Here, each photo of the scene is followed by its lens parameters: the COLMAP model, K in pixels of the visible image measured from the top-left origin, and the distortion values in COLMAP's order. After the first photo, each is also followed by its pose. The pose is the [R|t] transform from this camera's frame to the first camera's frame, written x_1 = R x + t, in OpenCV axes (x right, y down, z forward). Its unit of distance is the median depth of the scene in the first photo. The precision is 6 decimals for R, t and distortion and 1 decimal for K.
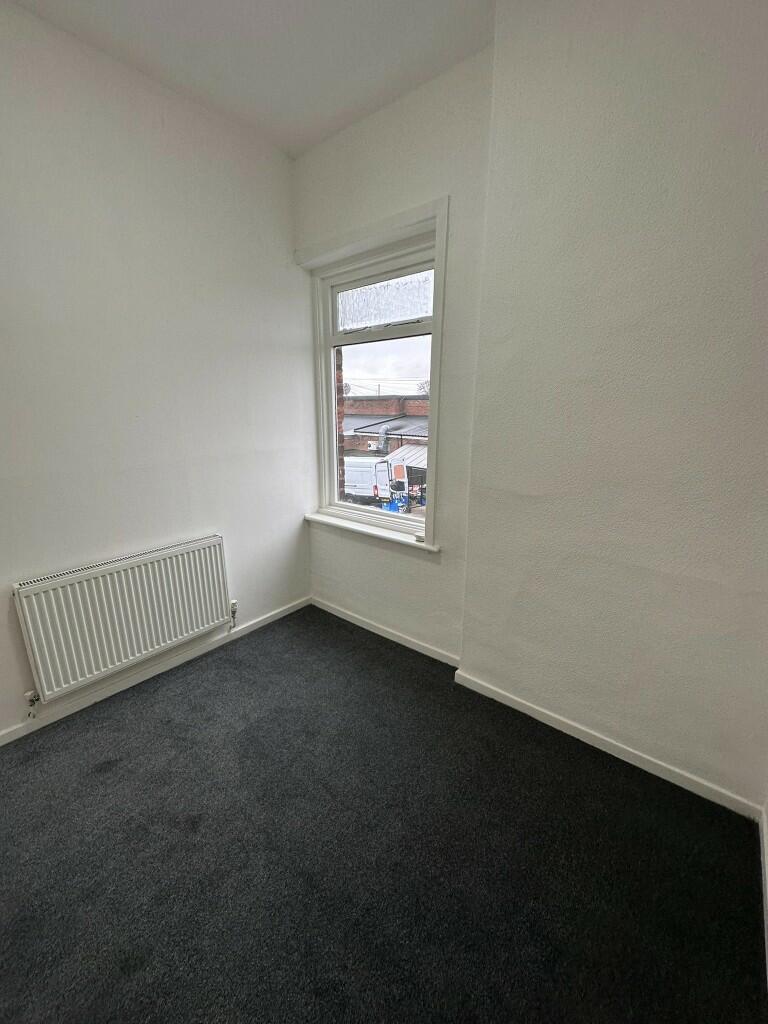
lens RADIAL K [[406.2, 0, 384.2], [0, 406.2, 517.3], [0, 0, 1]] dist [-0.003427, 0.000671]
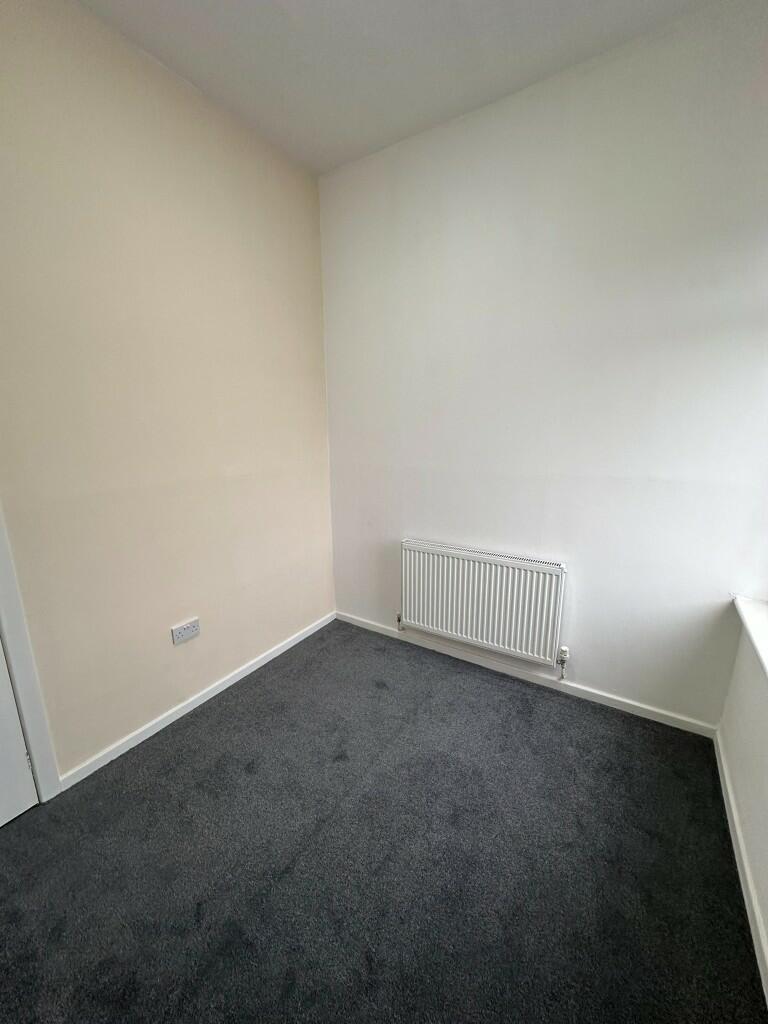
lens RADIAL K [[406.2, 0, 384.1], [0, 406.2, 508.5], [0, 0, 1]] dist [-0.003427, 0.000671]
pose [[0.124540, 0.199943, -0.971860, 0.384325], [-0.251325, 0.953900, 0.164042, -0.126814], [0.959857, 0.223823, 0.169049, 0.492487]]
